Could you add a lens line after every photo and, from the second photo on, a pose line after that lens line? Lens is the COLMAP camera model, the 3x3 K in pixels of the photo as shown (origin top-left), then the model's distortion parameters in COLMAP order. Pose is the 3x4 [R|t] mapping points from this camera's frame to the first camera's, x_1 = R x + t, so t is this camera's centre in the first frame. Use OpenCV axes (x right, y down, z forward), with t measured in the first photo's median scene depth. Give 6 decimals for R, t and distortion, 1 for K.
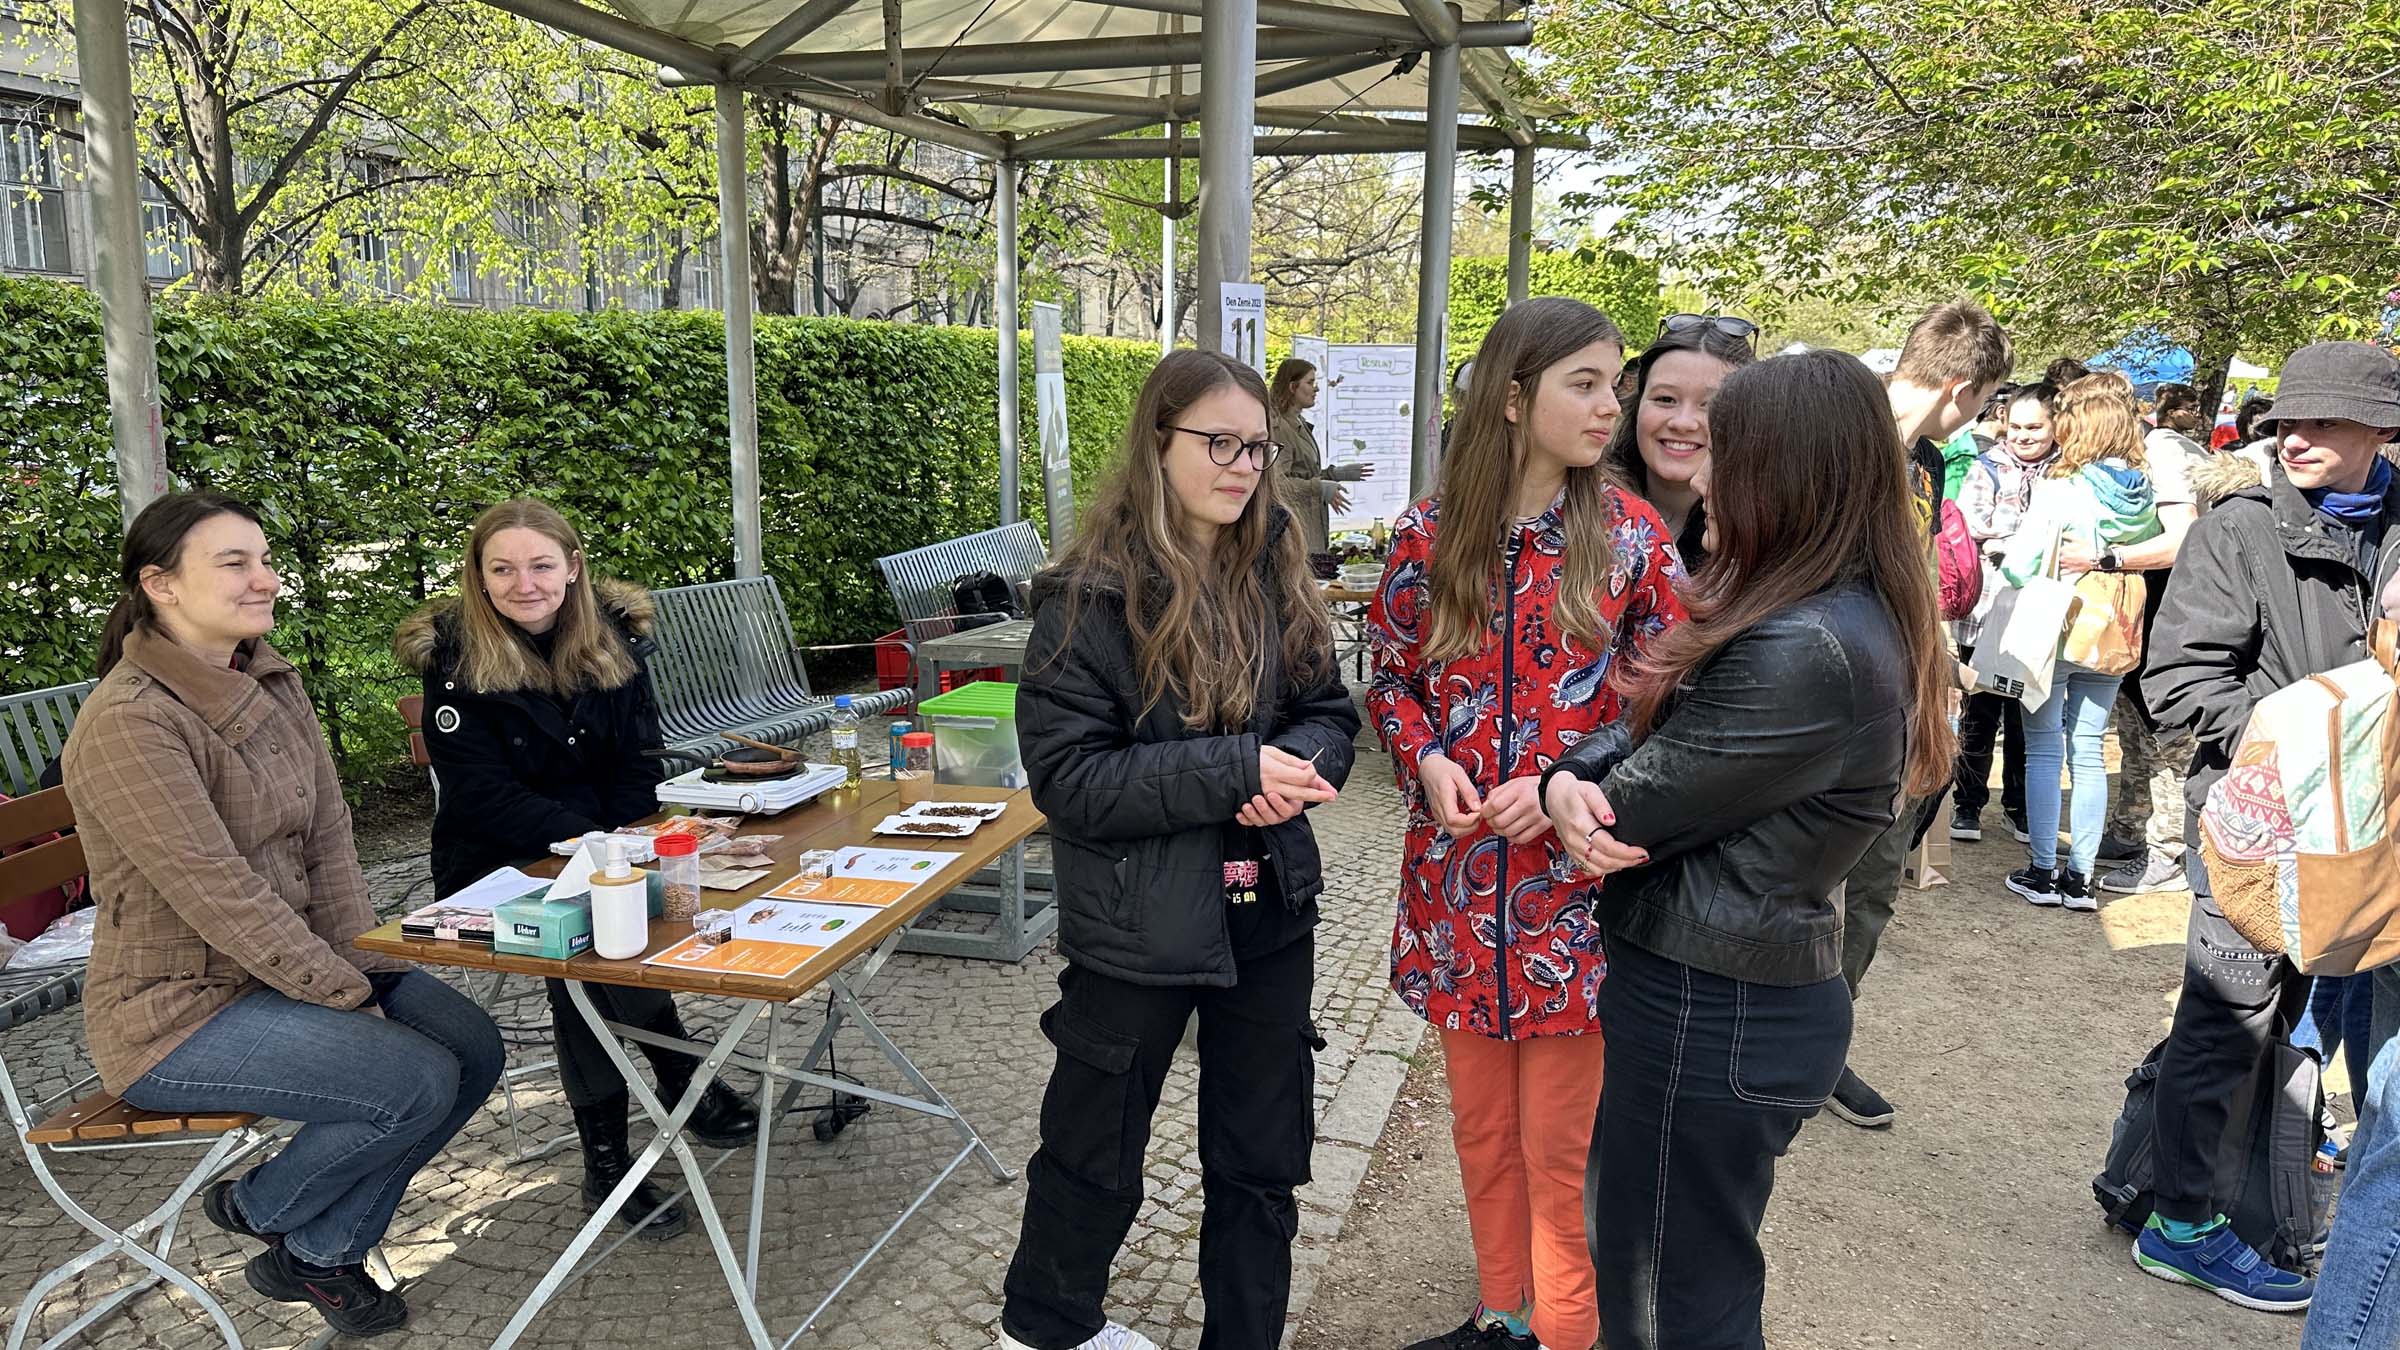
lens RADIAL K [[1770.4, 0, 1201.1], [0, 1770.4, 735.1], [0, 0, 1]] dist [0.120702, -0.203769]
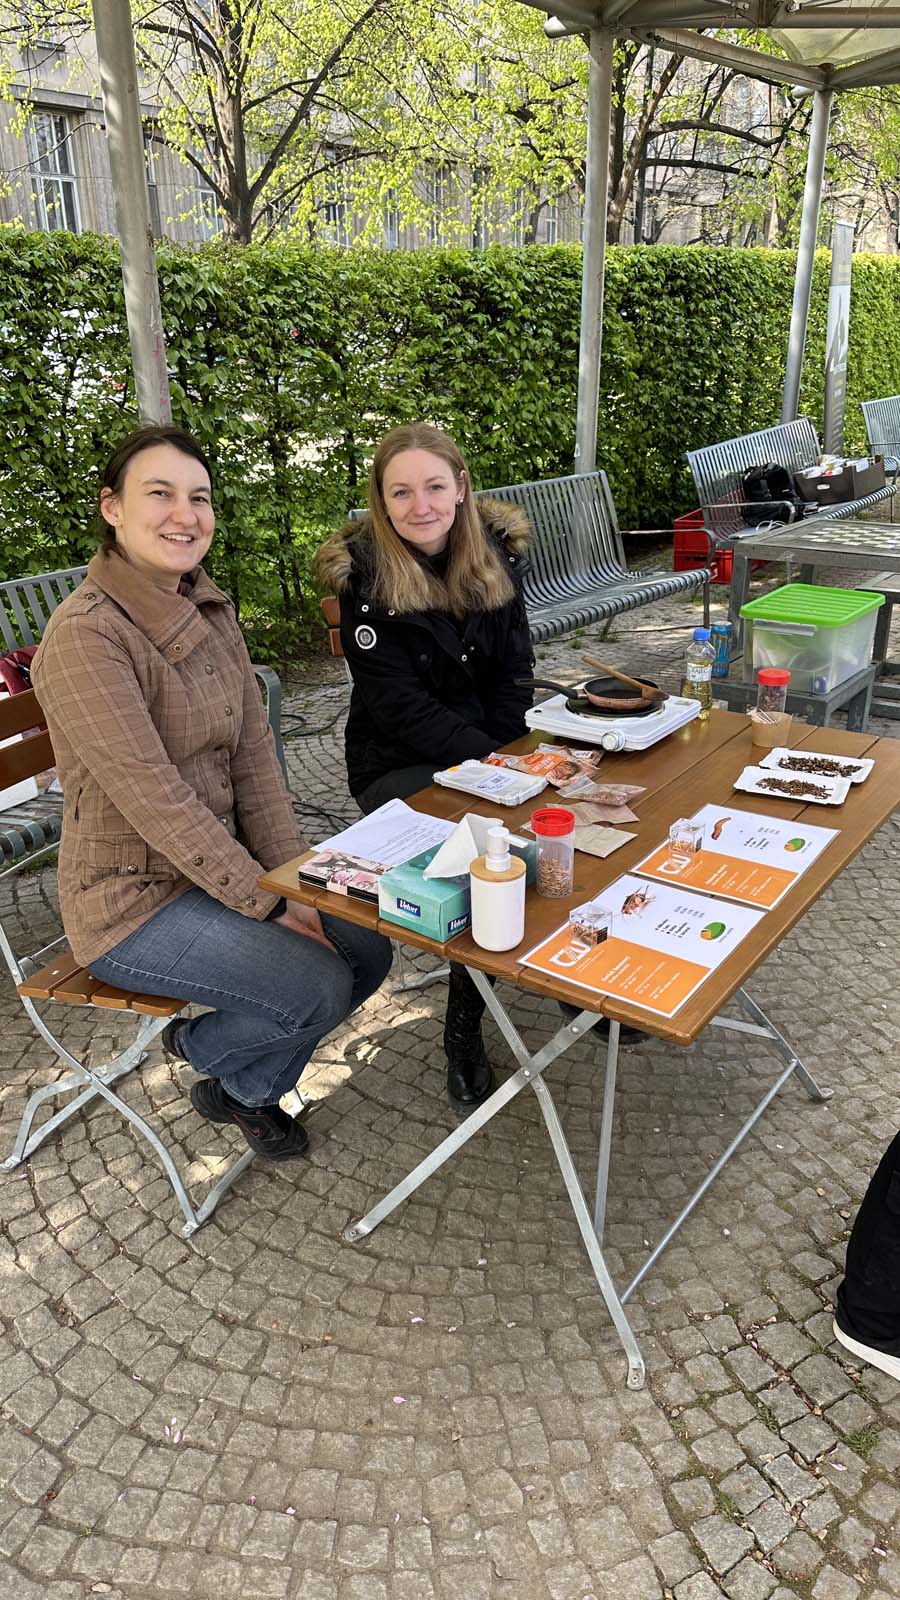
lens RADIAL K [[1180.3, 0, 453.0], [0, 1180.3, 835.2], [0, 0, 1]] dist [0.120702, -0.203769]
pose [[0.943712, 0.112938, -0.310891, -0.048006], [-0.041249, 0.972749, 0.228160, -0.024587], [0.328187, -0.202494, 0.922653, 0.129091]]
